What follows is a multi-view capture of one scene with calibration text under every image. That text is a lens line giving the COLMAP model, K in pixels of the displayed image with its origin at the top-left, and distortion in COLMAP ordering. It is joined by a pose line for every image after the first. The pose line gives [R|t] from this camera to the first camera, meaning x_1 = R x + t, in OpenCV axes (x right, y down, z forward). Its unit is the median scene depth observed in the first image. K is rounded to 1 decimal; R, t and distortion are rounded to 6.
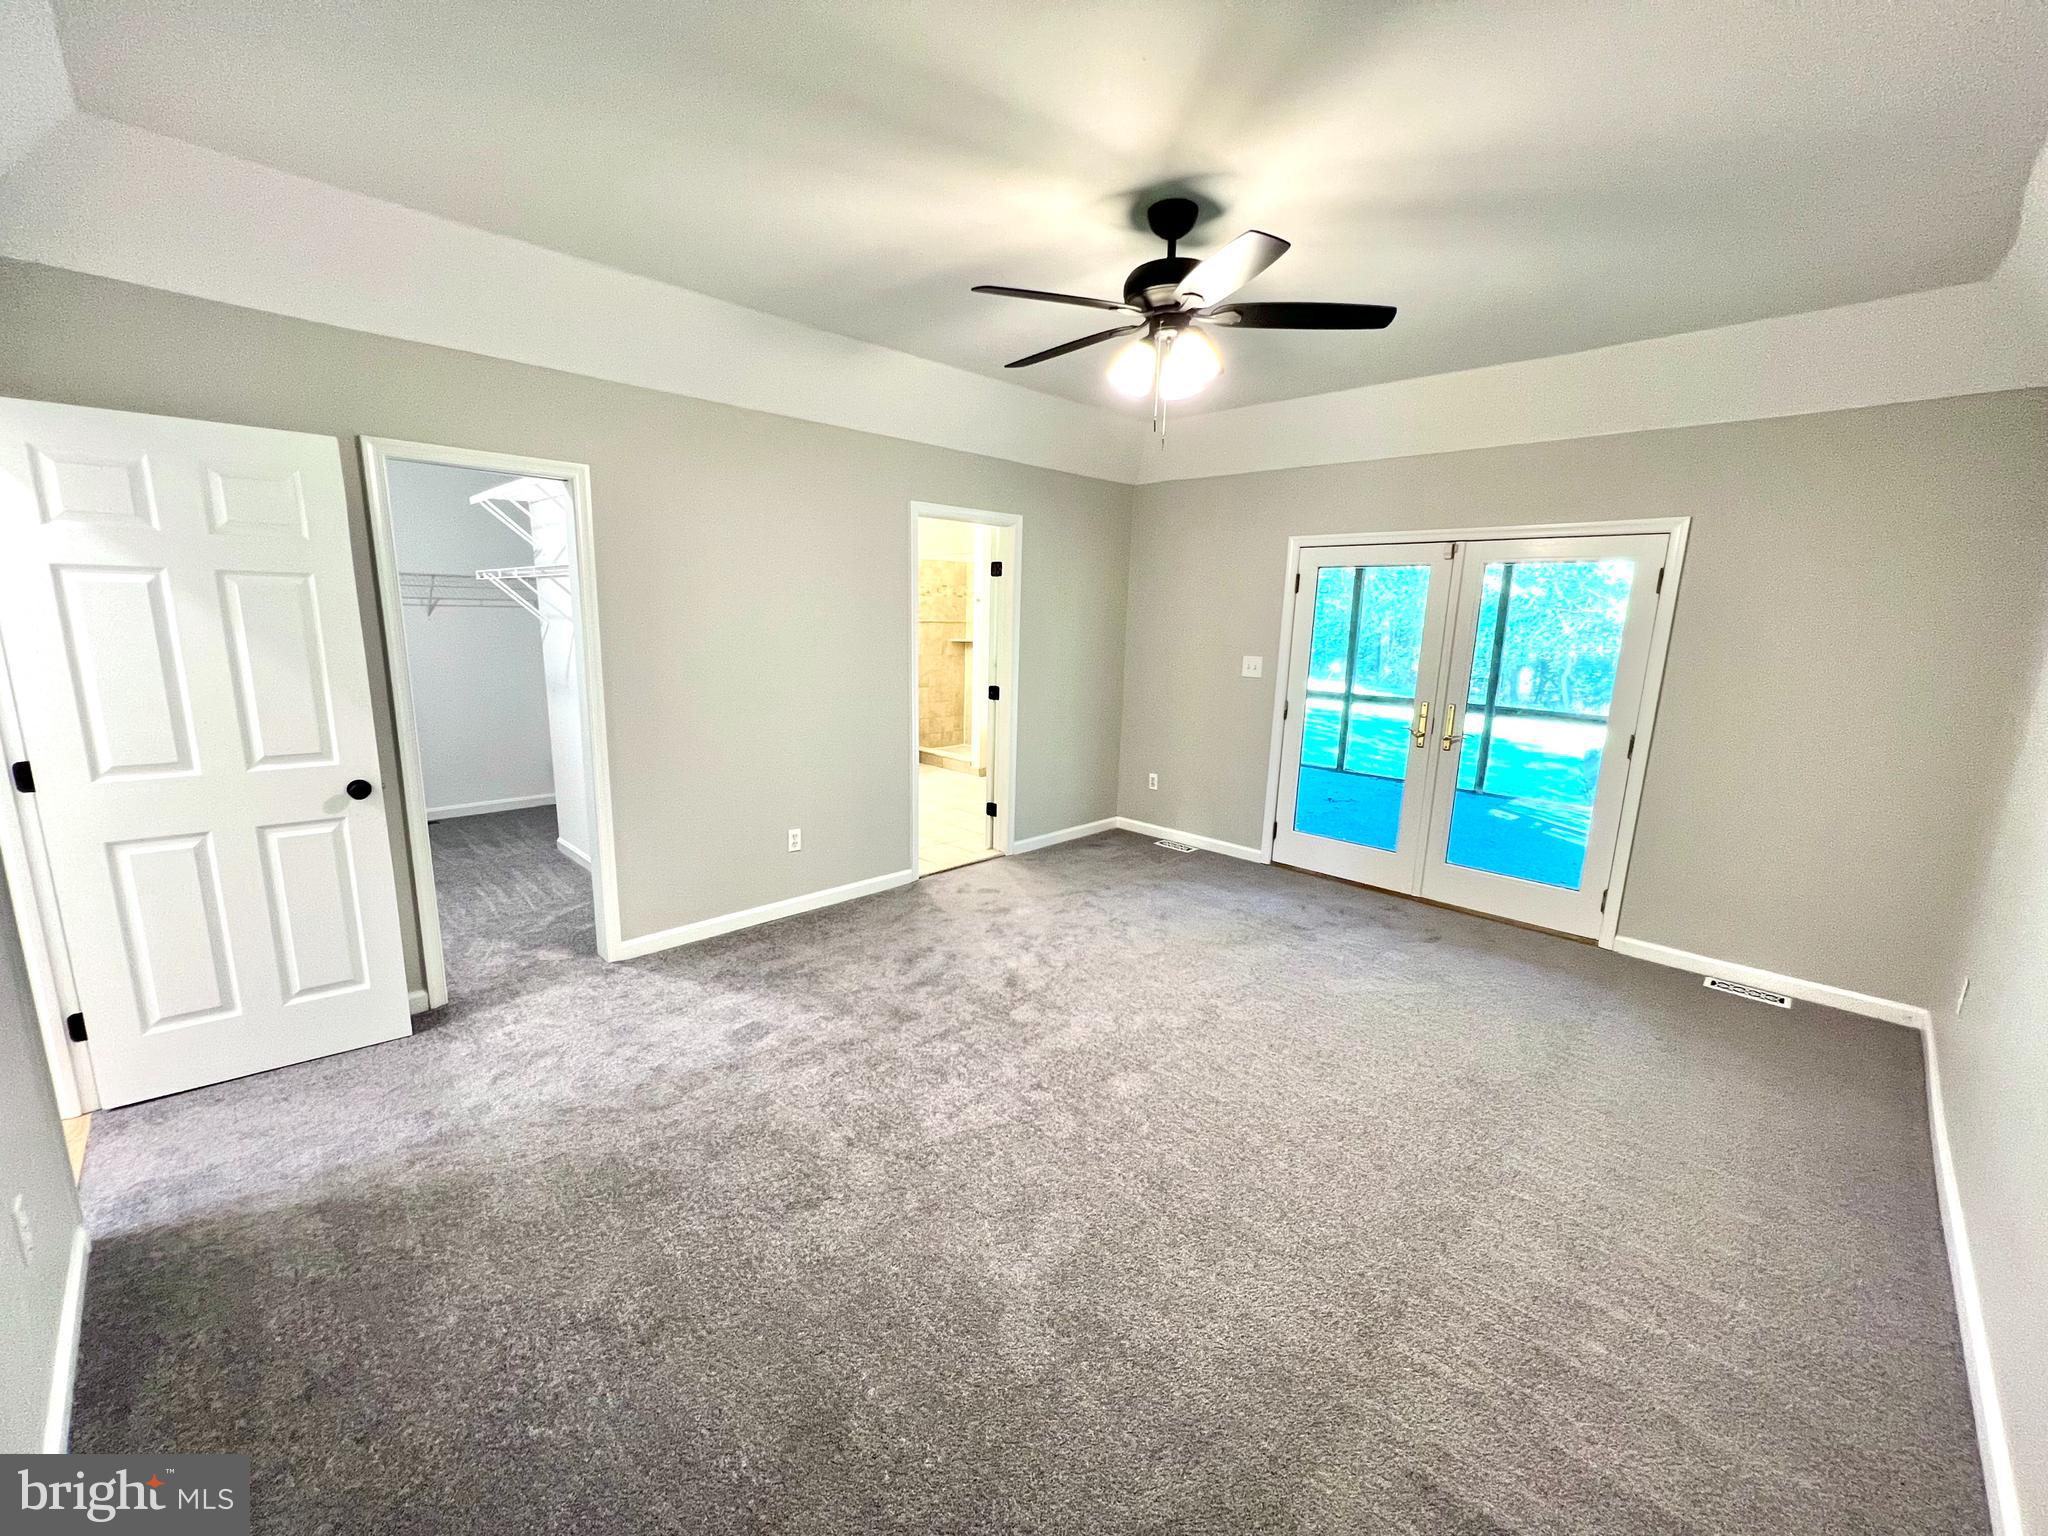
lens RADIAL K [[817.4, 0, 1013.4], [0, 817.4, 772.9], [0, 0, 1]] dist [-0.000678, -0.000162]
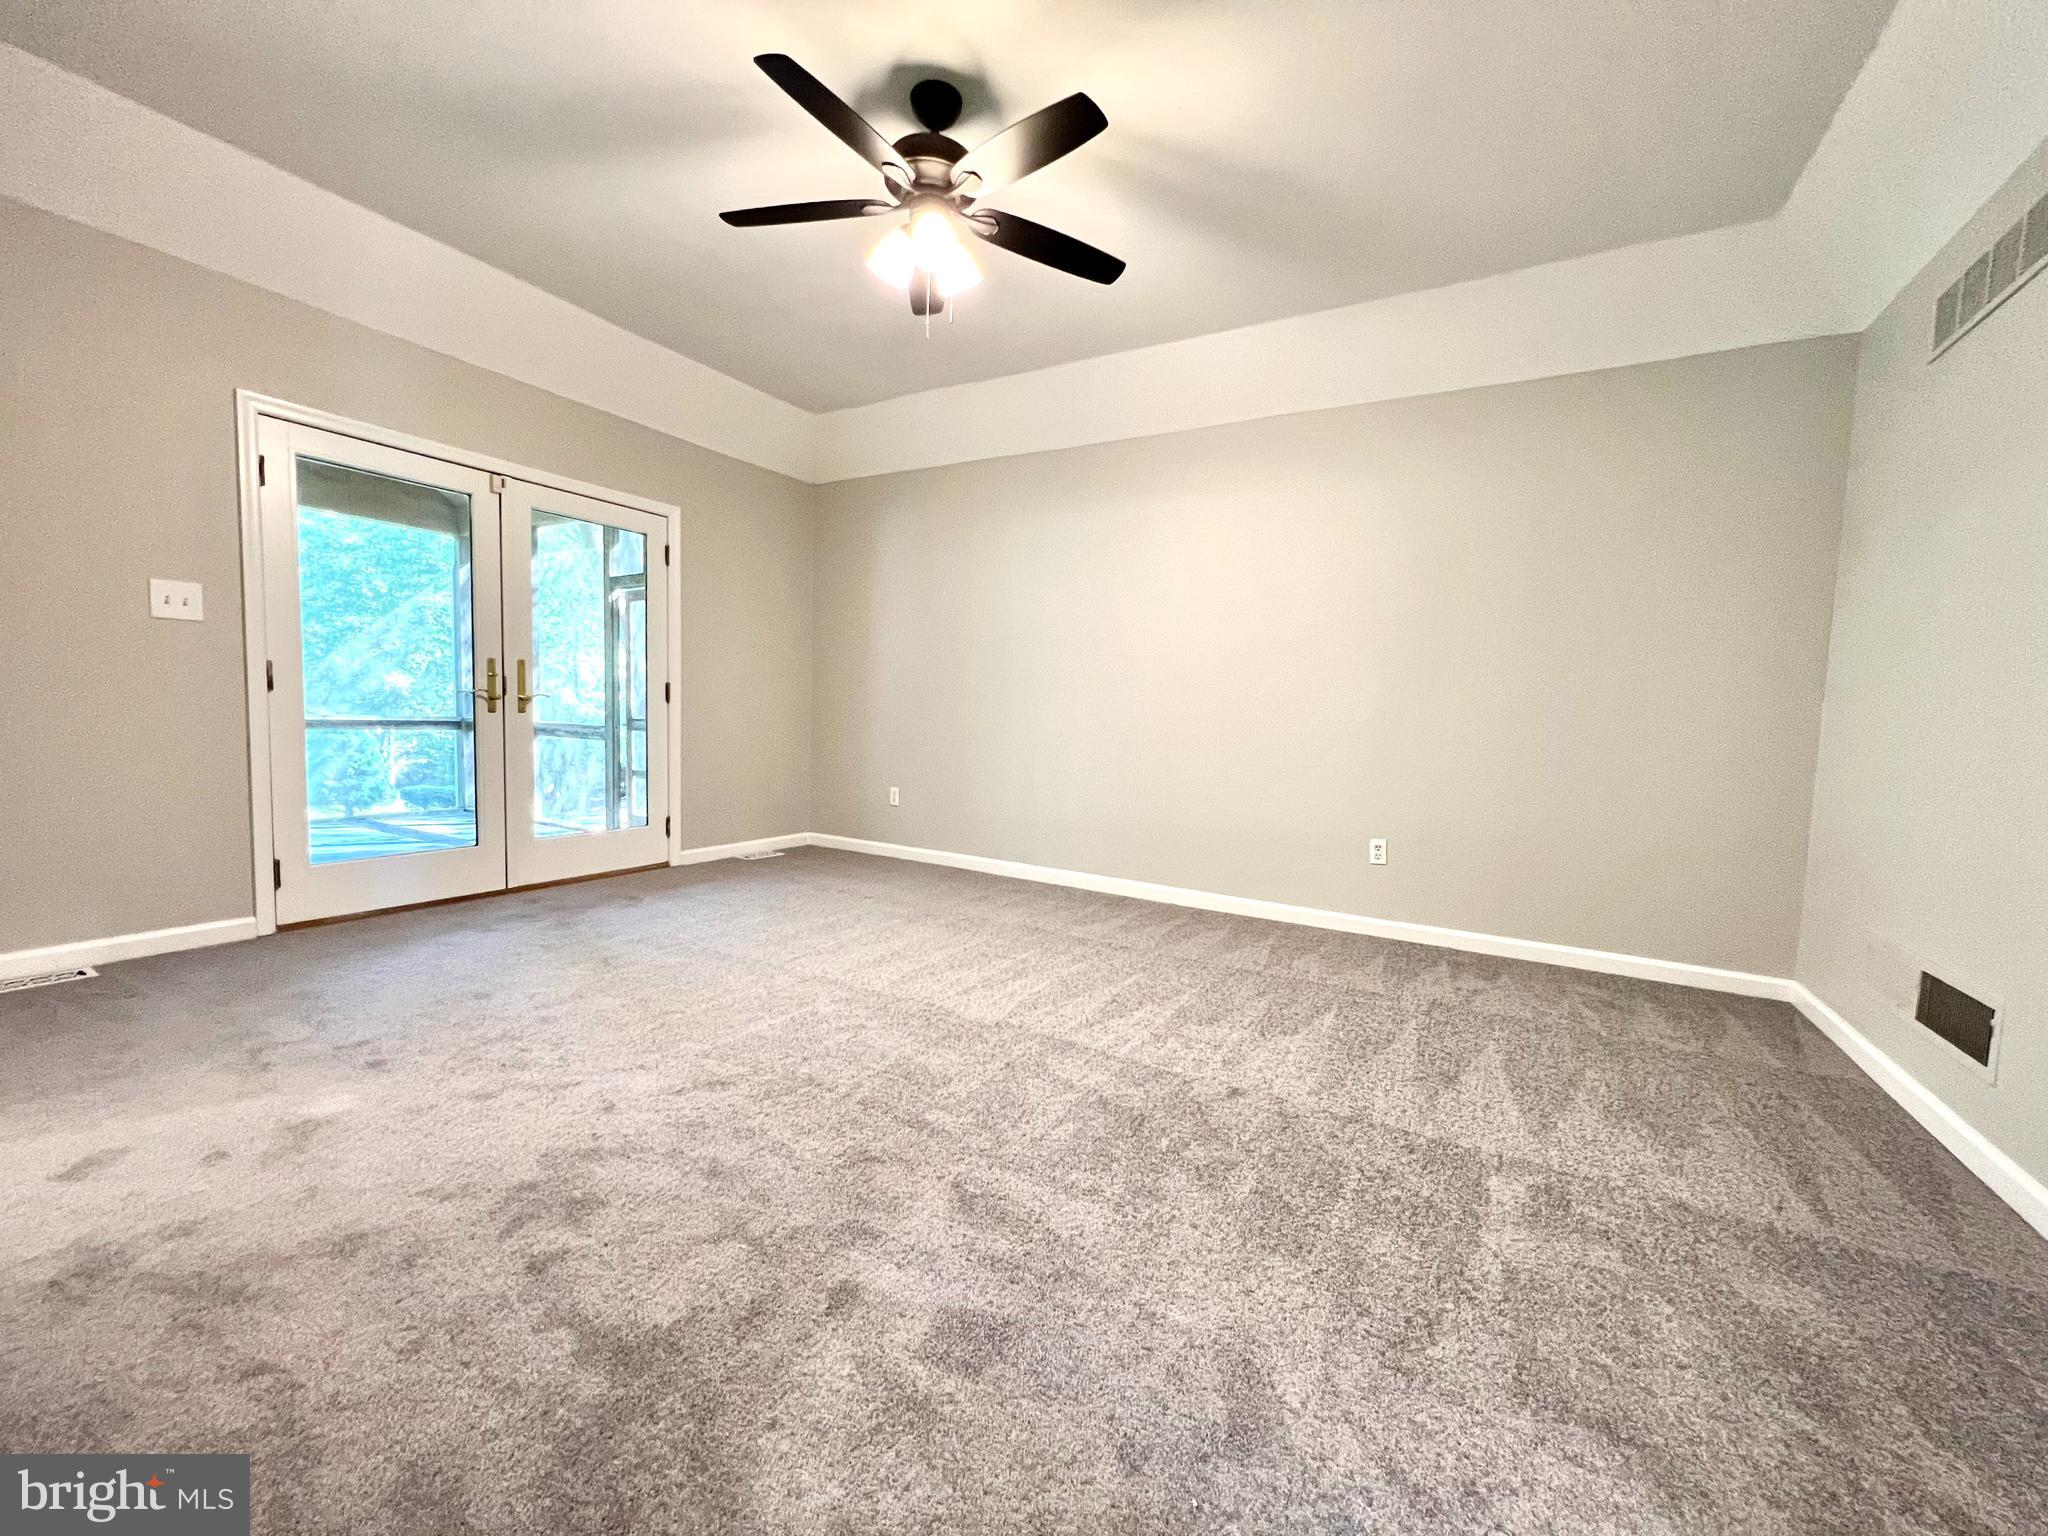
lens RADIAL K [[817.4, 0, 1013.7], [0, 817.4, 771.5], [0, 0, 1]] dist [-0.000678, -0.000162]
pose [[-0.252380, -0.102465, 0.962188, -0.460464], [0.148932, 0.978415, 0.143258, -0.011634], [-0.956098, 0.179455, -0.231672, 0.694452]]
